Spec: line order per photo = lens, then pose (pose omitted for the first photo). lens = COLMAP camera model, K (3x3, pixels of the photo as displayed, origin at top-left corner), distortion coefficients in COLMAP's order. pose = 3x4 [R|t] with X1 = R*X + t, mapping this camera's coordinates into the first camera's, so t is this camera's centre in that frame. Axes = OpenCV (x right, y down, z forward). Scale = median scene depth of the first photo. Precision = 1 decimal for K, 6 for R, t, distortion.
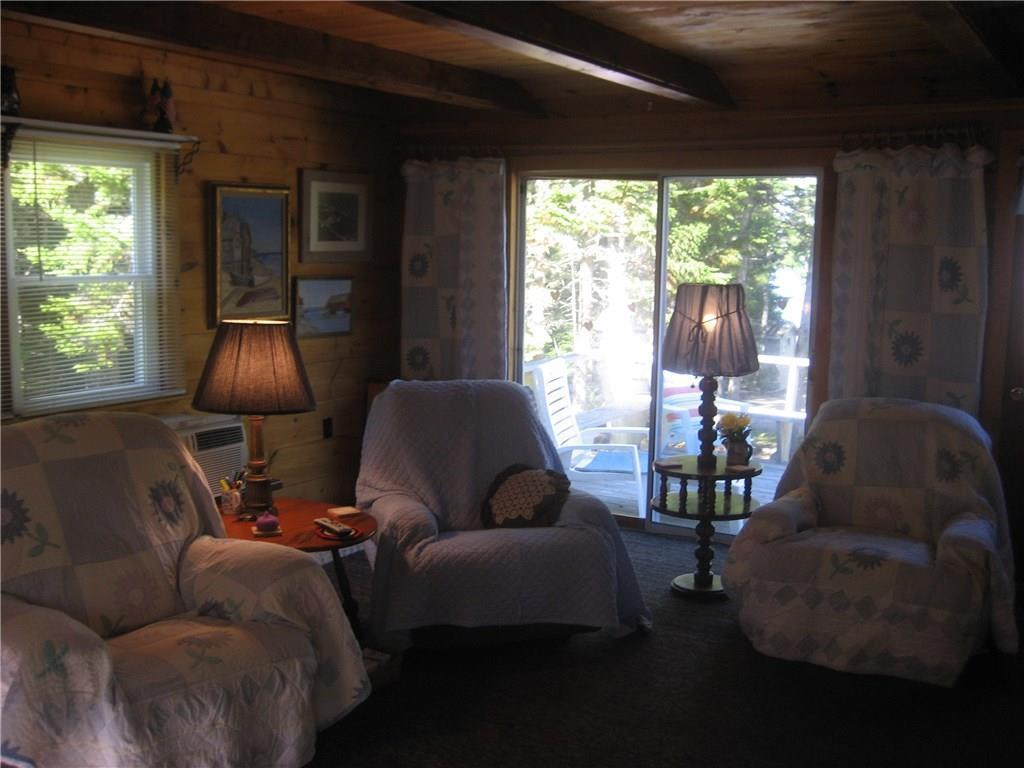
lens RADIAL K [[1049.7, 0, 512.0], [0, 1049.7, 384.0], [0, 0, 1]] dist [-0.161735, 0.202002]
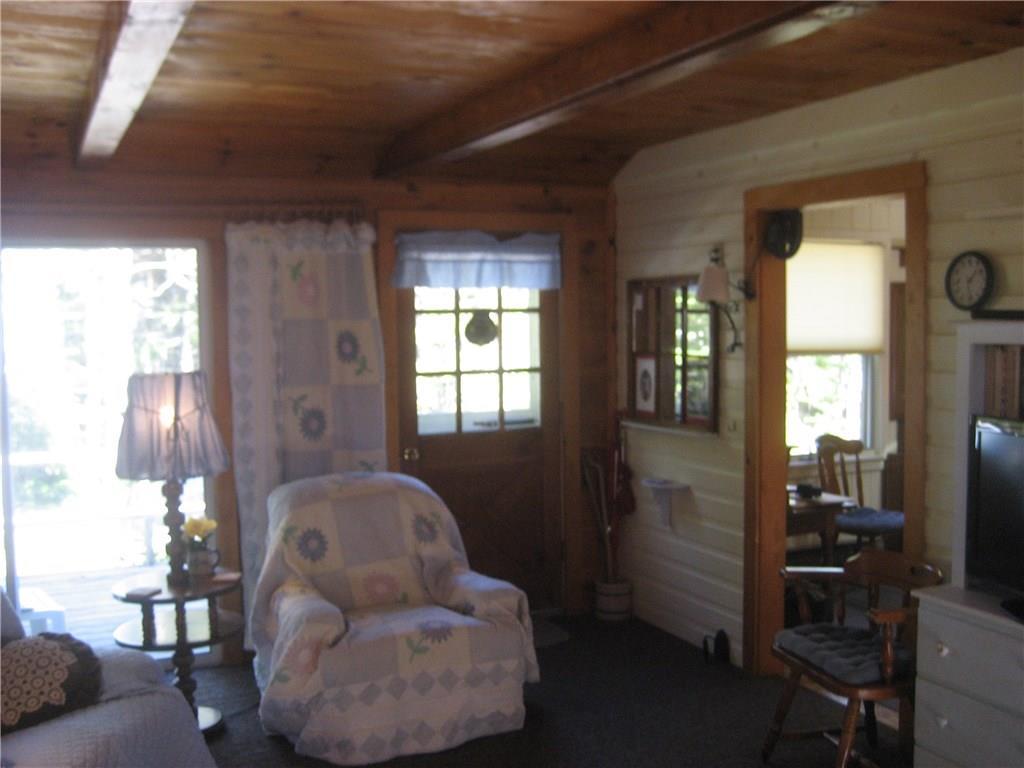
lens RADIAL K [[1049.7, 0, 512.0], [0, 1049.7, 384.0], [0, 0, 1]] dist [-0.161735, 0.202002]
pose [[0.555567, -0.072065, 0.828343, -0.354724], [0.130436, 0.991456, -0.001228, -0.047713], [-0.821177, 0.108728, 0.560220, 0.287746]]
